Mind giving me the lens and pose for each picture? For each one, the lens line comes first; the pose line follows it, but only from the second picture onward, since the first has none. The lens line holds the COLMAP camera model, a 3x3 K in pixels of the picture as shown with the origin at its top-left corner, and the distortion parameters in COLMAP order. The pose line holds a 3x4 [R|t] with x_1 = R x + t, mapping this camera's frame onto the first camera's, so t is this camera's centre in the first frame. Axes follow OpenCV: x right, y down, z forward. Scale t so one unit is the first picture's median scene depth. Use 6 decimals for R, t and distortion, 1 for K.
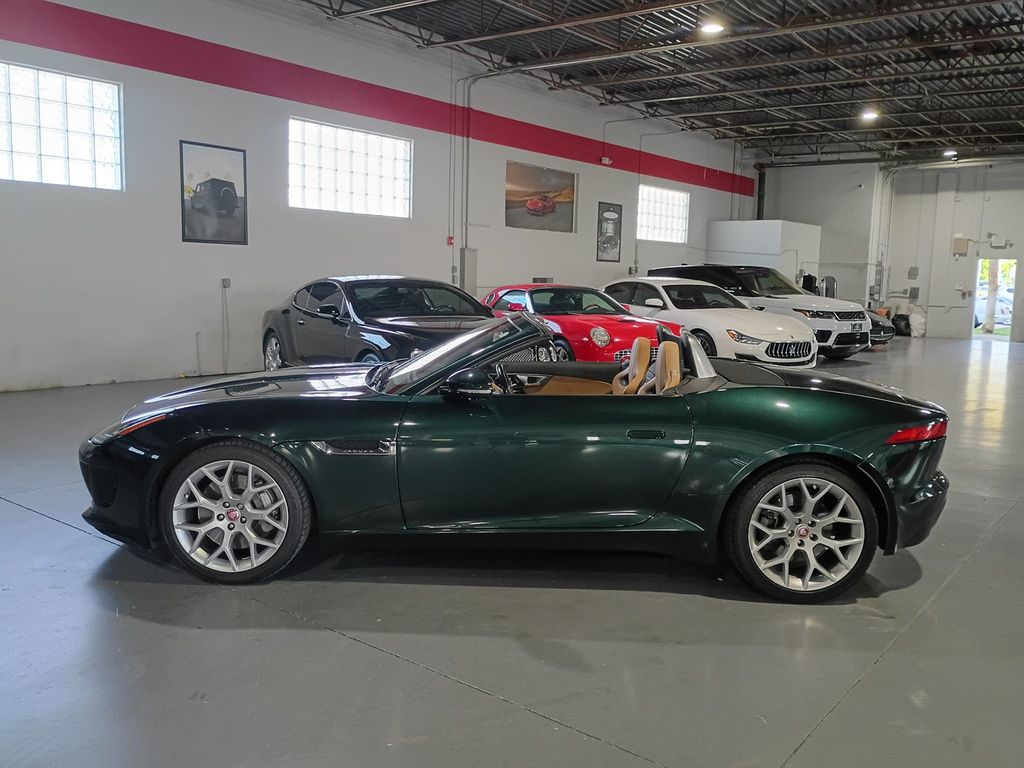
lens RADIAL K [[878.0, 0, 511.7], [0, 878.0, 368.8], [0, 0, 1]] dist [0.087893, -0.090486]
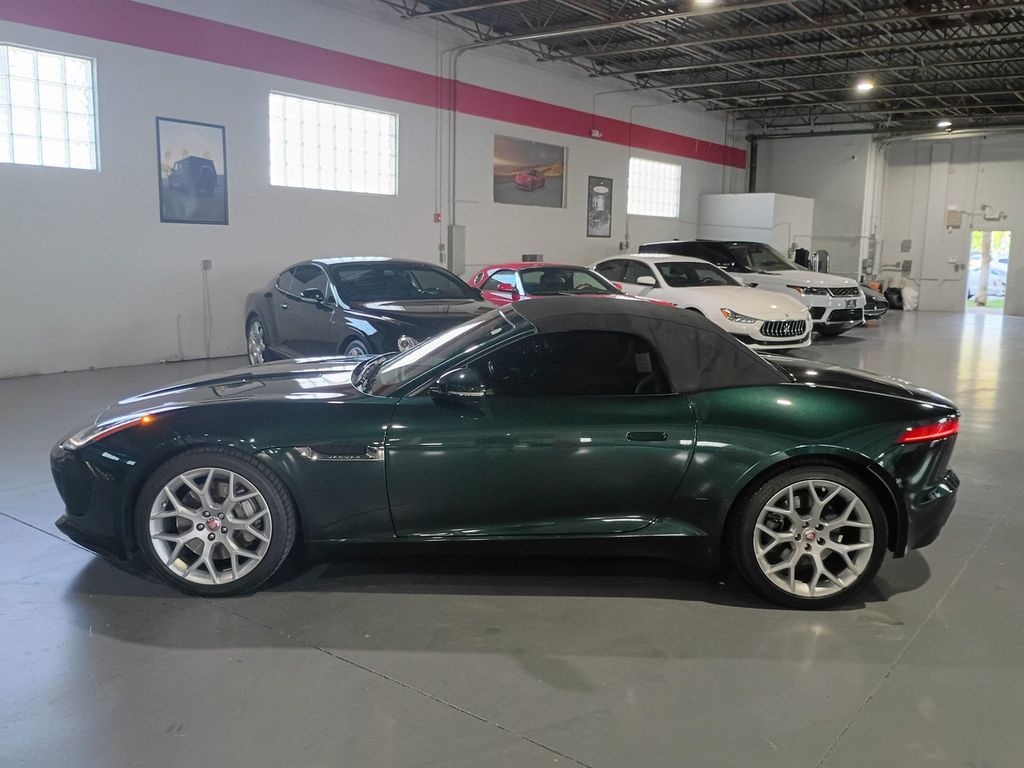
lens RADIAL K [[888.6, 0, 508.8], [0, 888.6, 365.8], [0, 0, 1]] dist [0.081696, -0.095020]
pose [[0.999933, -0.006198, 0.009754, -0.001826], [0.005953, 0.999670, 0.024990, -0.008143], [-0.009906, -0.024930, 0.999640, 0.011962]]
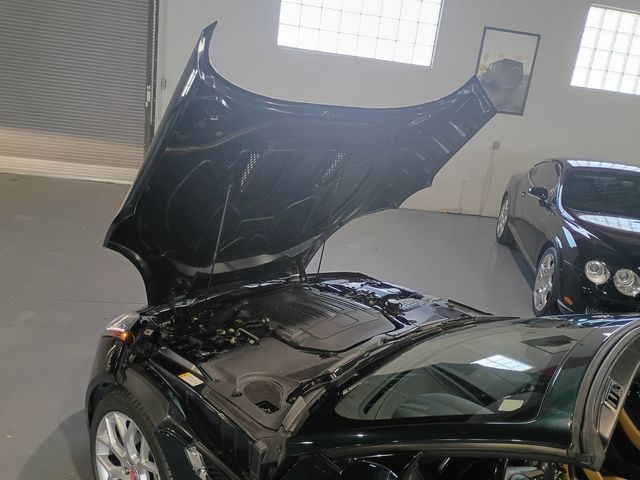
lens RADIAL K [[548.7, 0, 319.8], [0, 548.7, 230.5], [0, 0, 1]] dist [0.087893, -0.090486]
pose [[0.734090, 0.236463, -0.636551, 0.018345], [-0.179704, 0.971639, 0.153701, -0.052081], [0.654843, 0.001561, 0.755764, 0.233630]]
